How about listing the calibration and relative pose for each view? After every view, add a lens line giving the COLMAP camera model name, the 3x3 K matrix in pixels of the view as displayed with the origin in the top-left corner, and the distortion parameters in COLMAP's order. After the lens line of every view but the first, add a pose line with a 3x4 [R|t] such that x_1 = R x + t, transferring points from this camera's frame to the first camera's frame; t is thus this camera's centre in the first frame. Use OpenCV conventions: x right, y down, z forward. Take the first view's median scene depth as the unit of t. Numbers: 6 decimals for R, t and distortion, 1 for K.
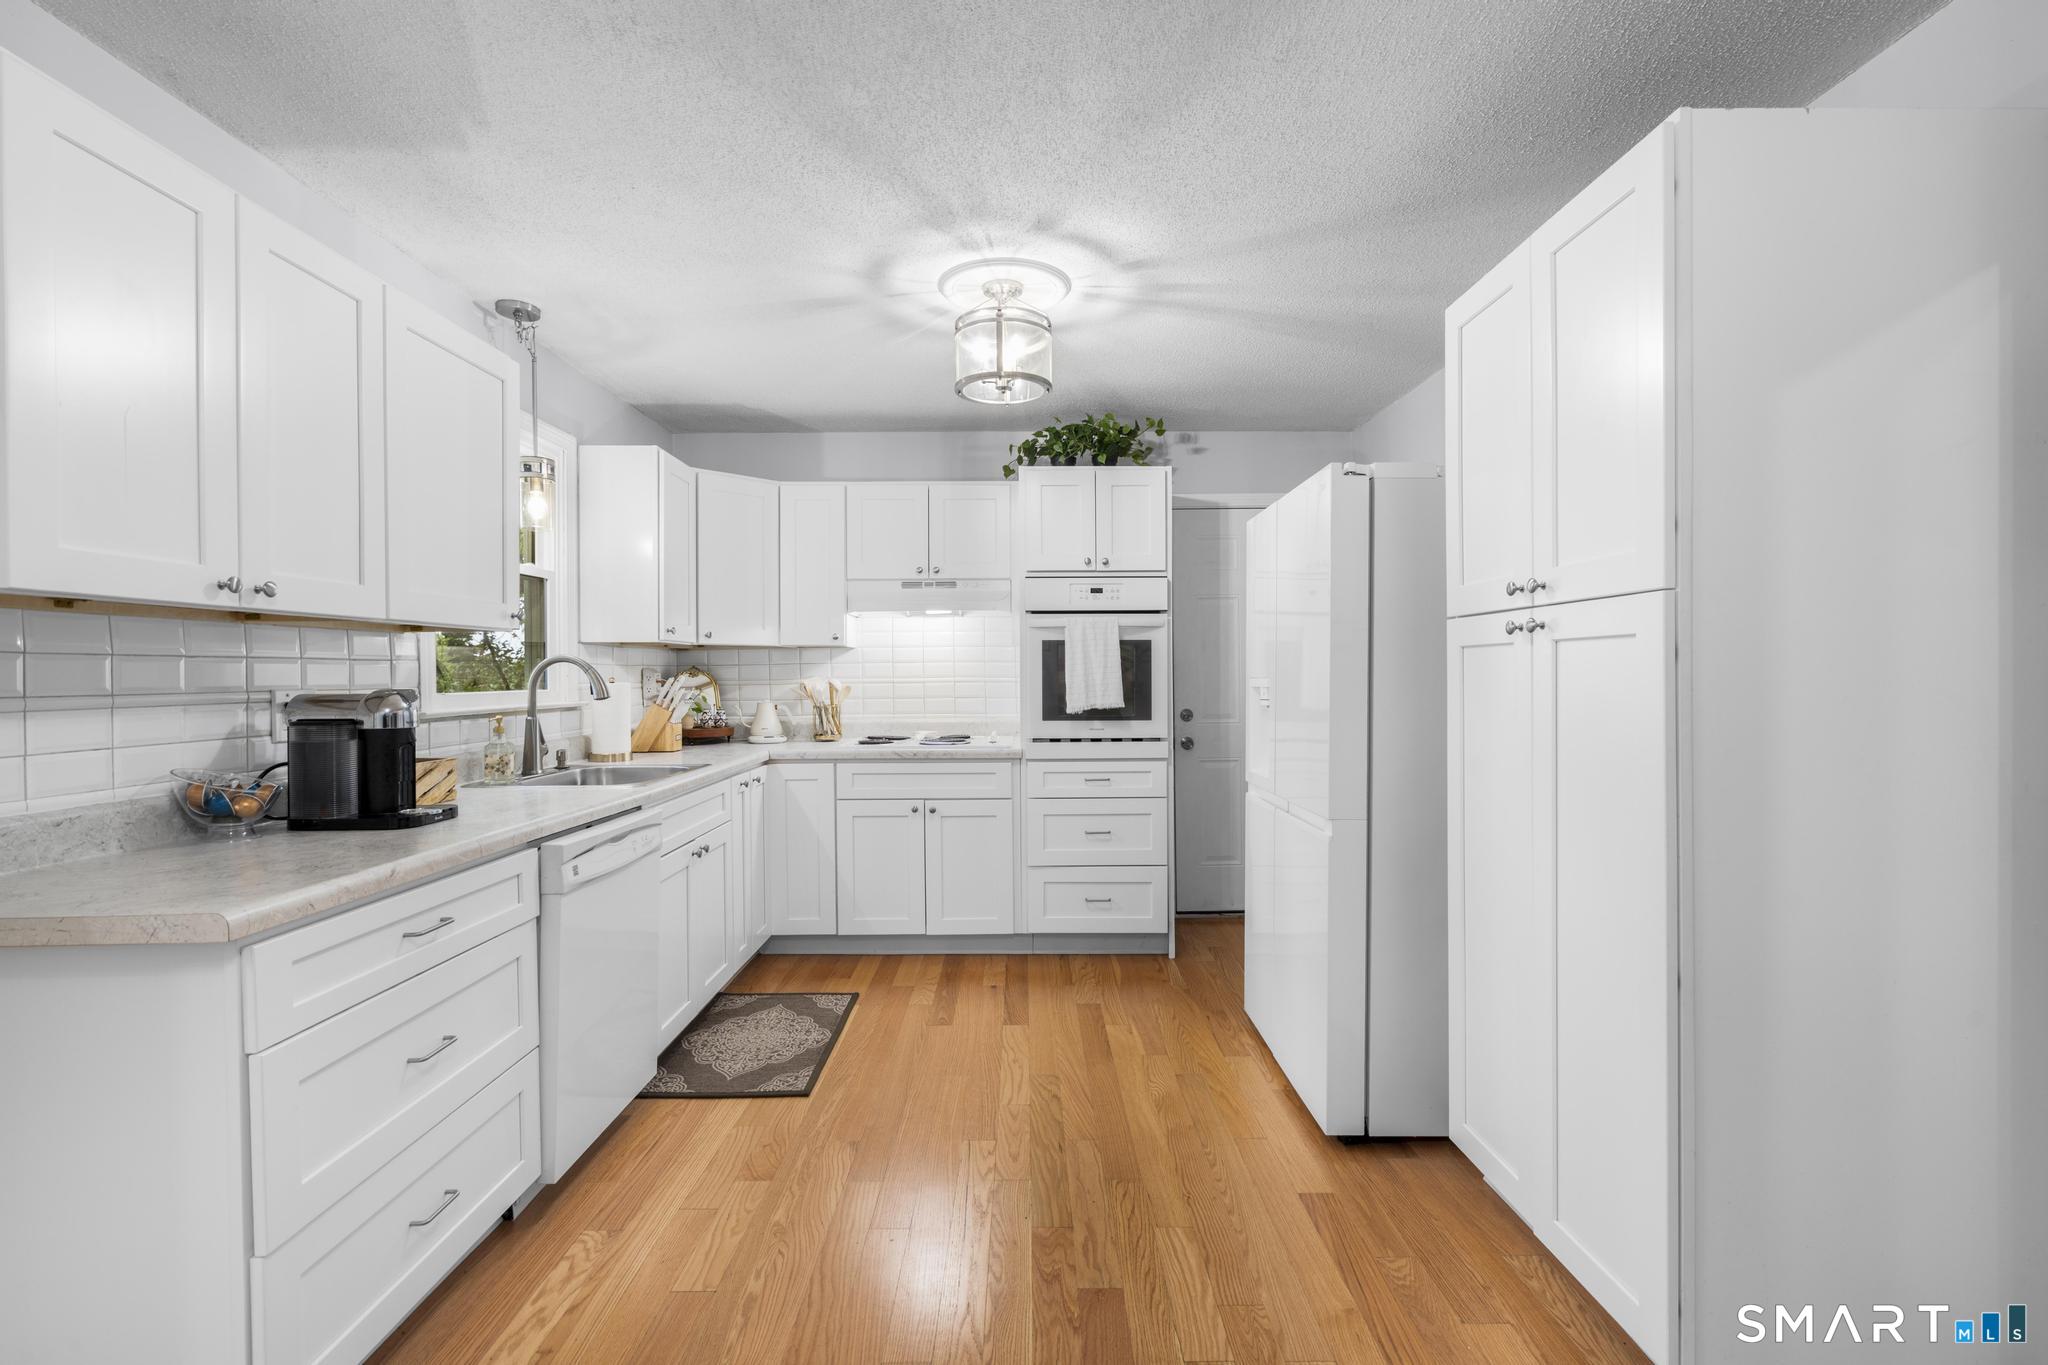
lens RADIAL K [[923.2, 0, 1035.4], [0, 923.2, 683.1], [0, 0, 1]] dist [-0.005919, 0.003189]
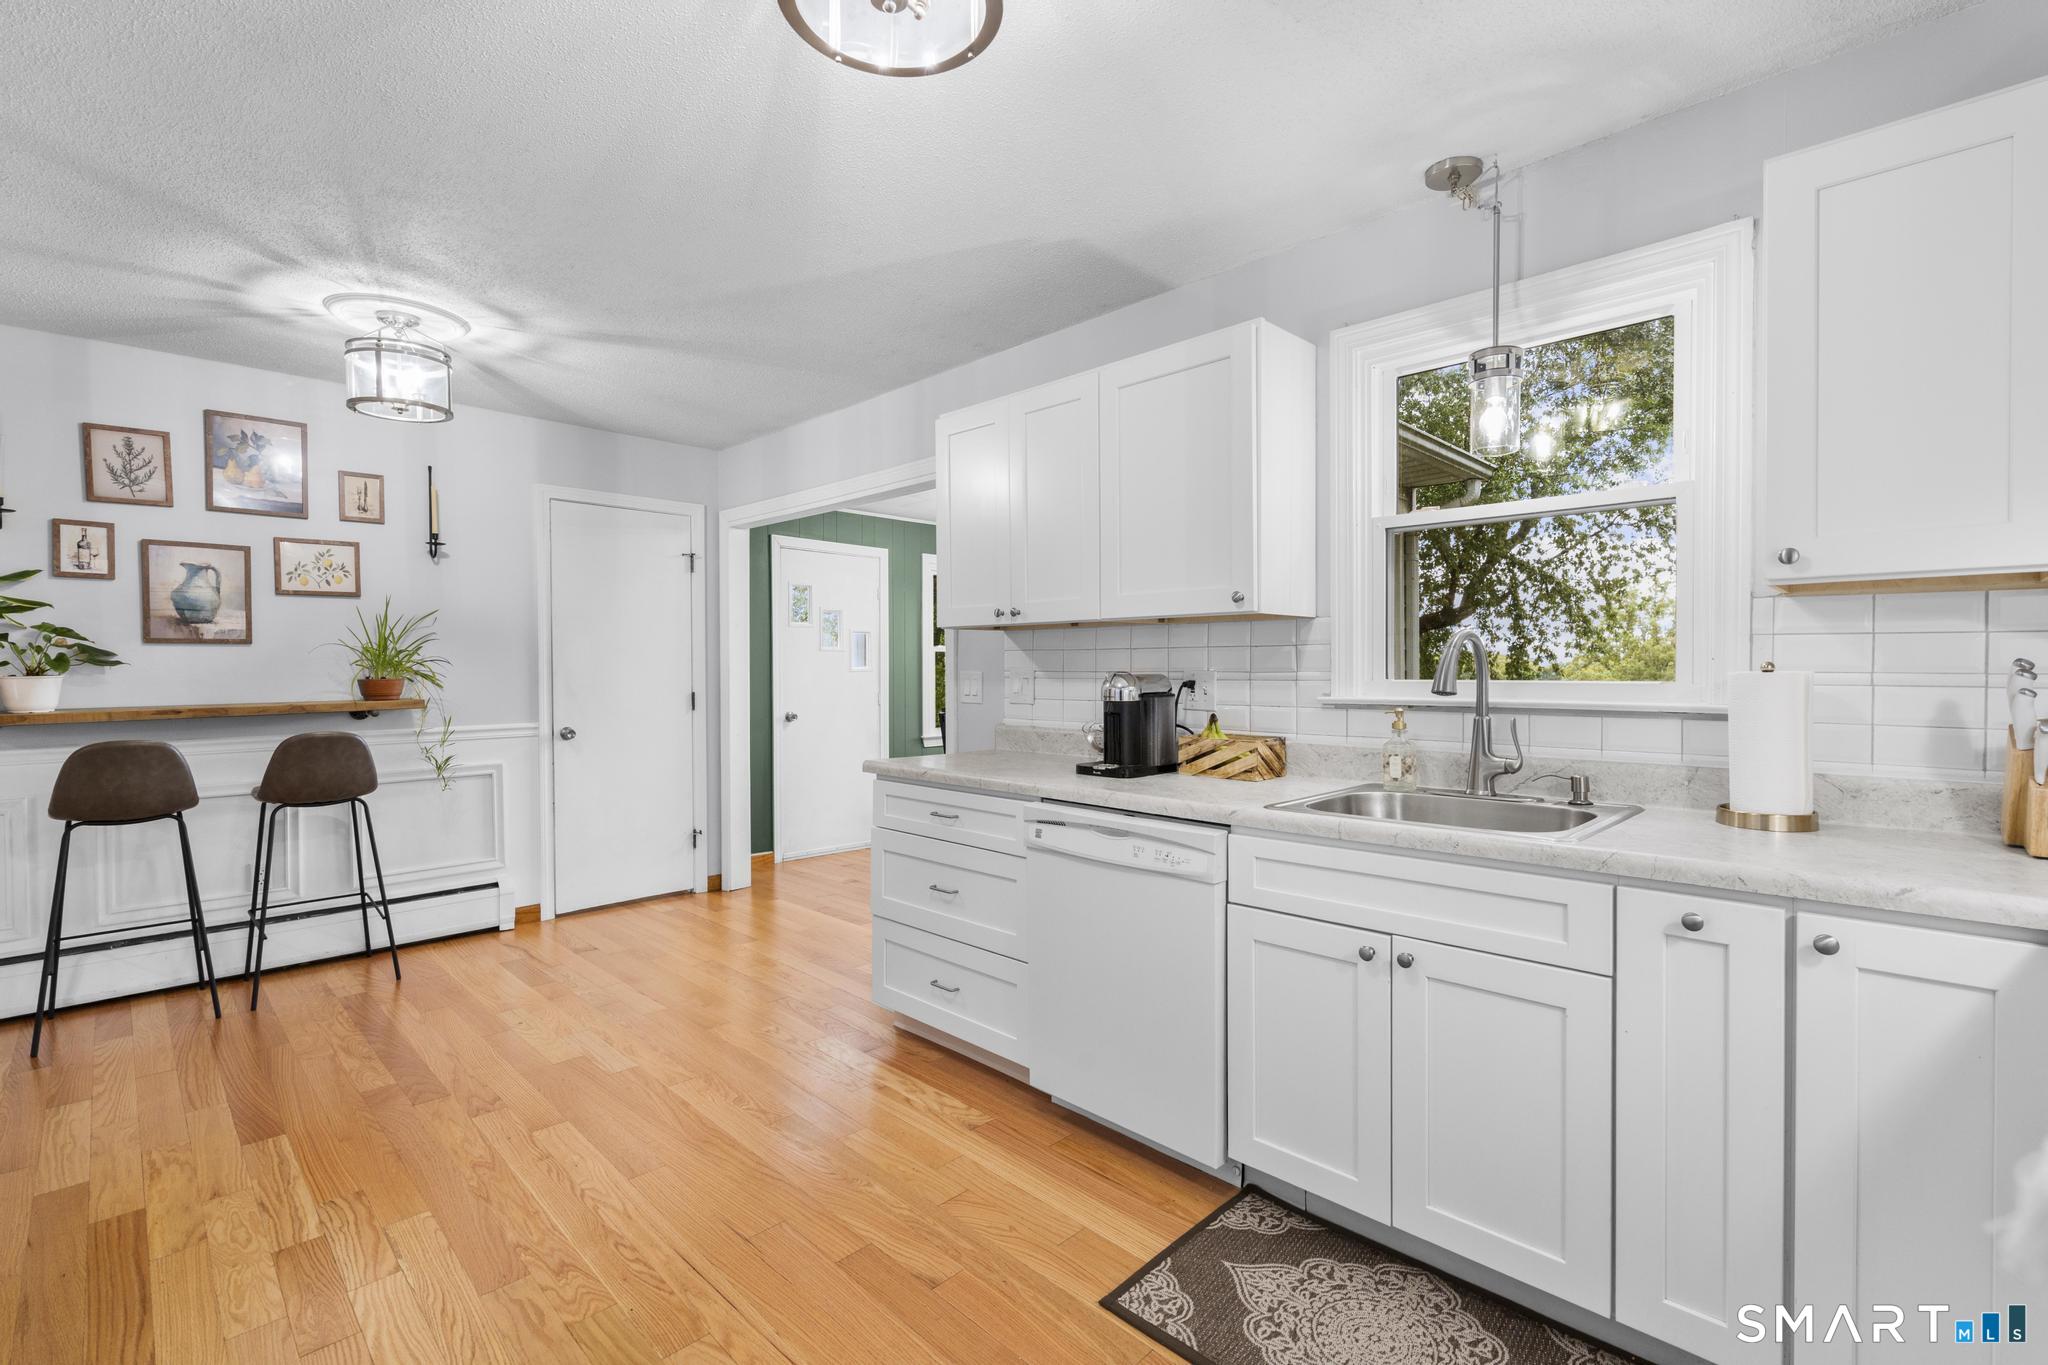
lens RADIAL K [[923.2, 0, 1034.3], [0, 923.2, 681.5], [0, 0, 1]] dist [-0.005919, 0.003189]
pose [[-0.711321, 0.019907, -0.702585, 0.222690], [-0.000713, 0.999578, 0.029044, -0.012334], [0.702867, 0.021160, -0.711007, 1.335068]]
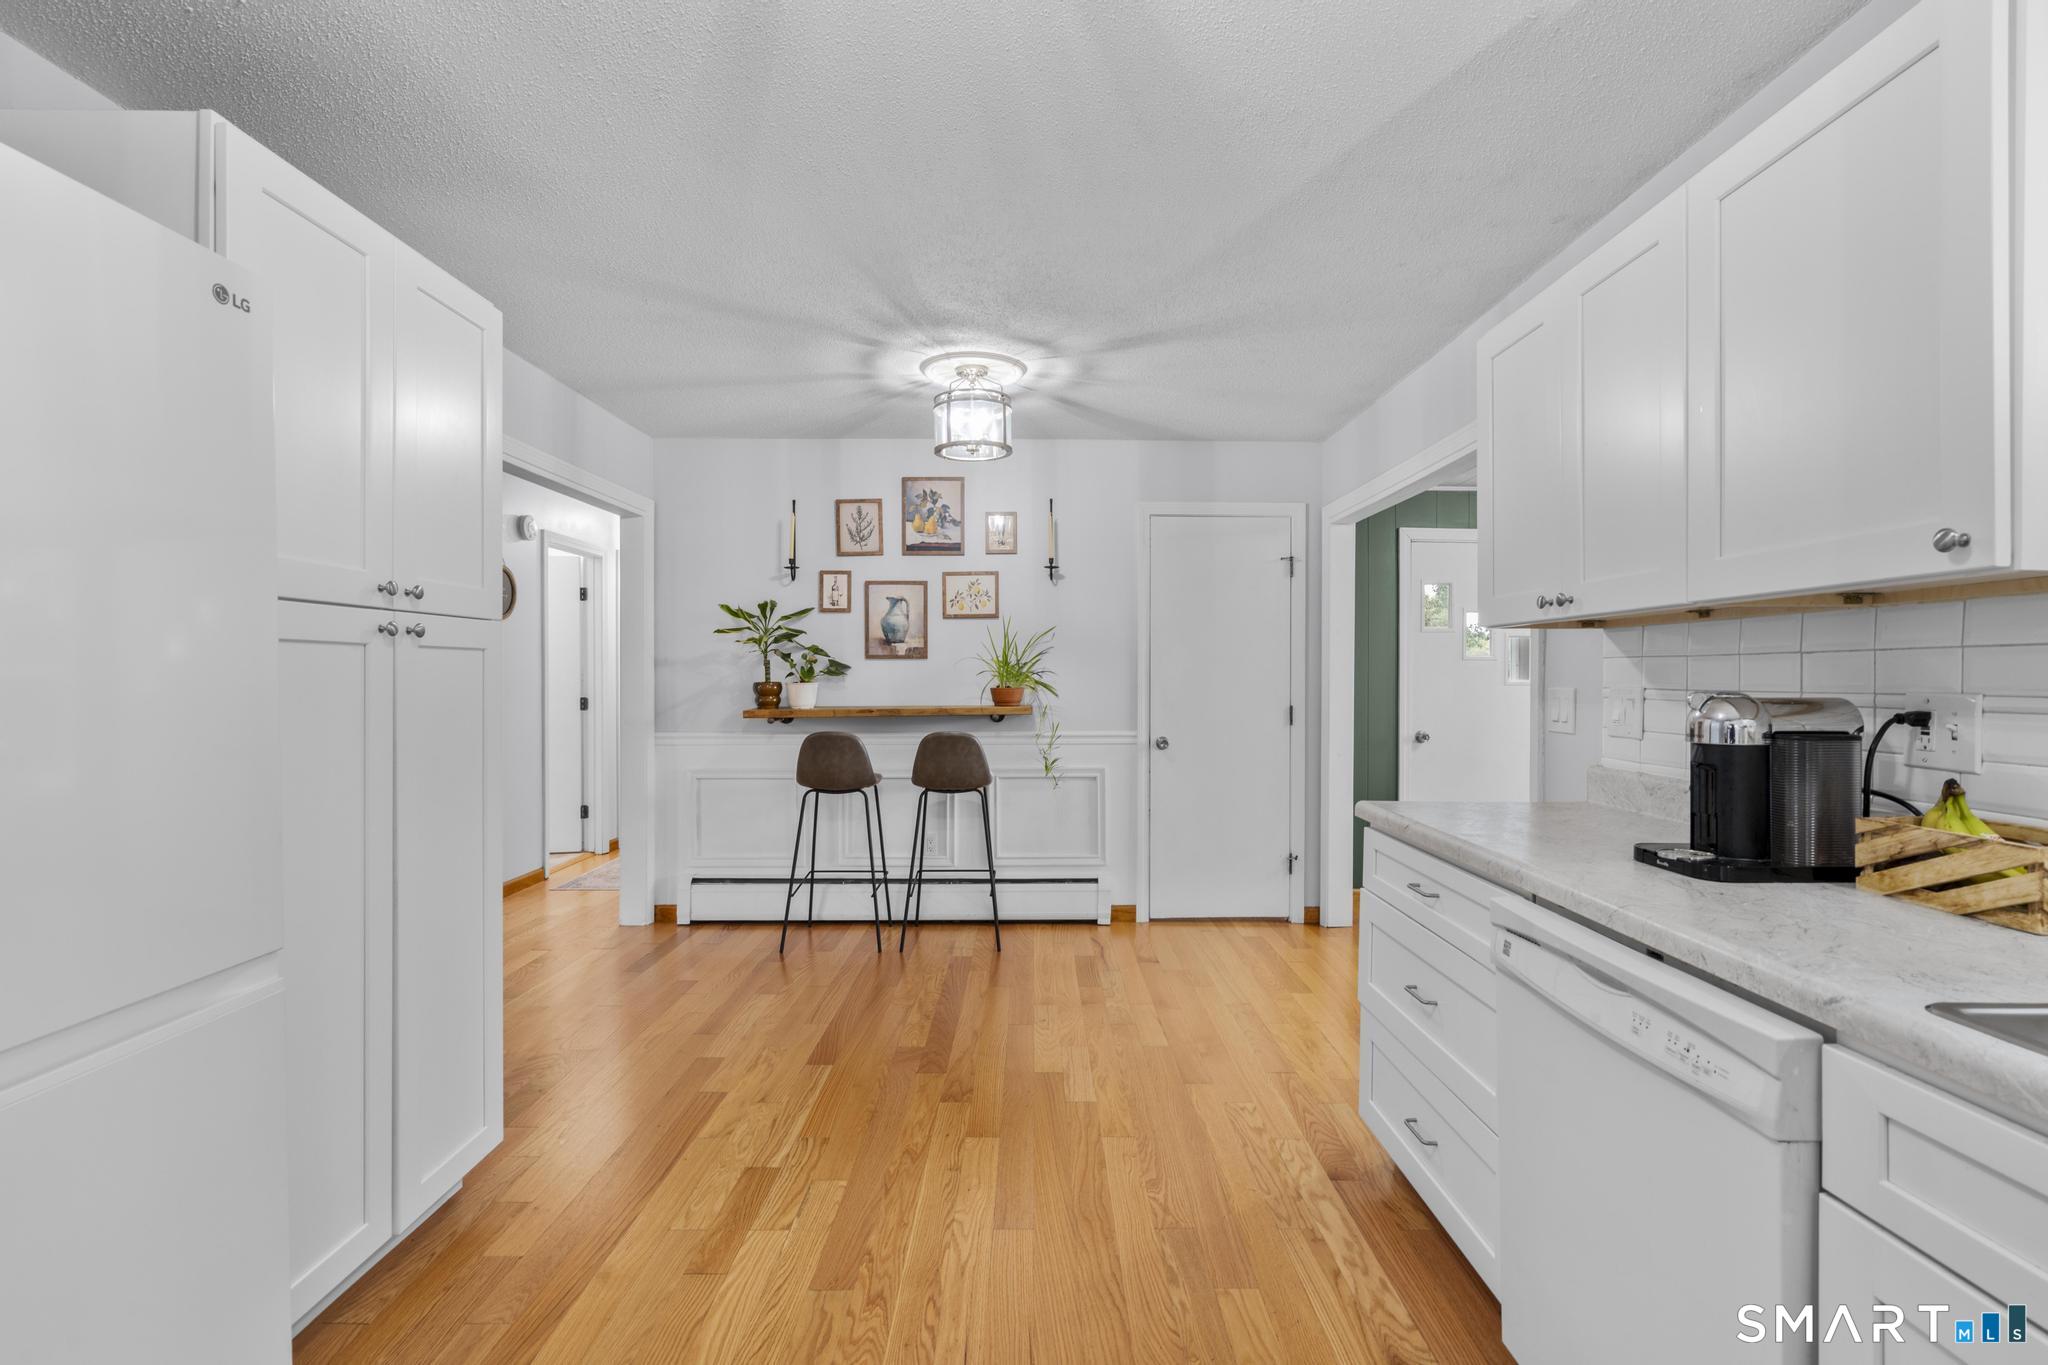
lens RADIAL K [[923.2, 0, 1032.8], [0, 923.2, 682.6], [0, 0, 1]] dist [-0.005919, 0.003189]
pose [[-0.999911, 0.003956, 0.012750, -0.105126], [0.004176, 0.999842, 0.017288, -0.011706], [-0.012679, 0.017339, -0.999769, 1.269956]]
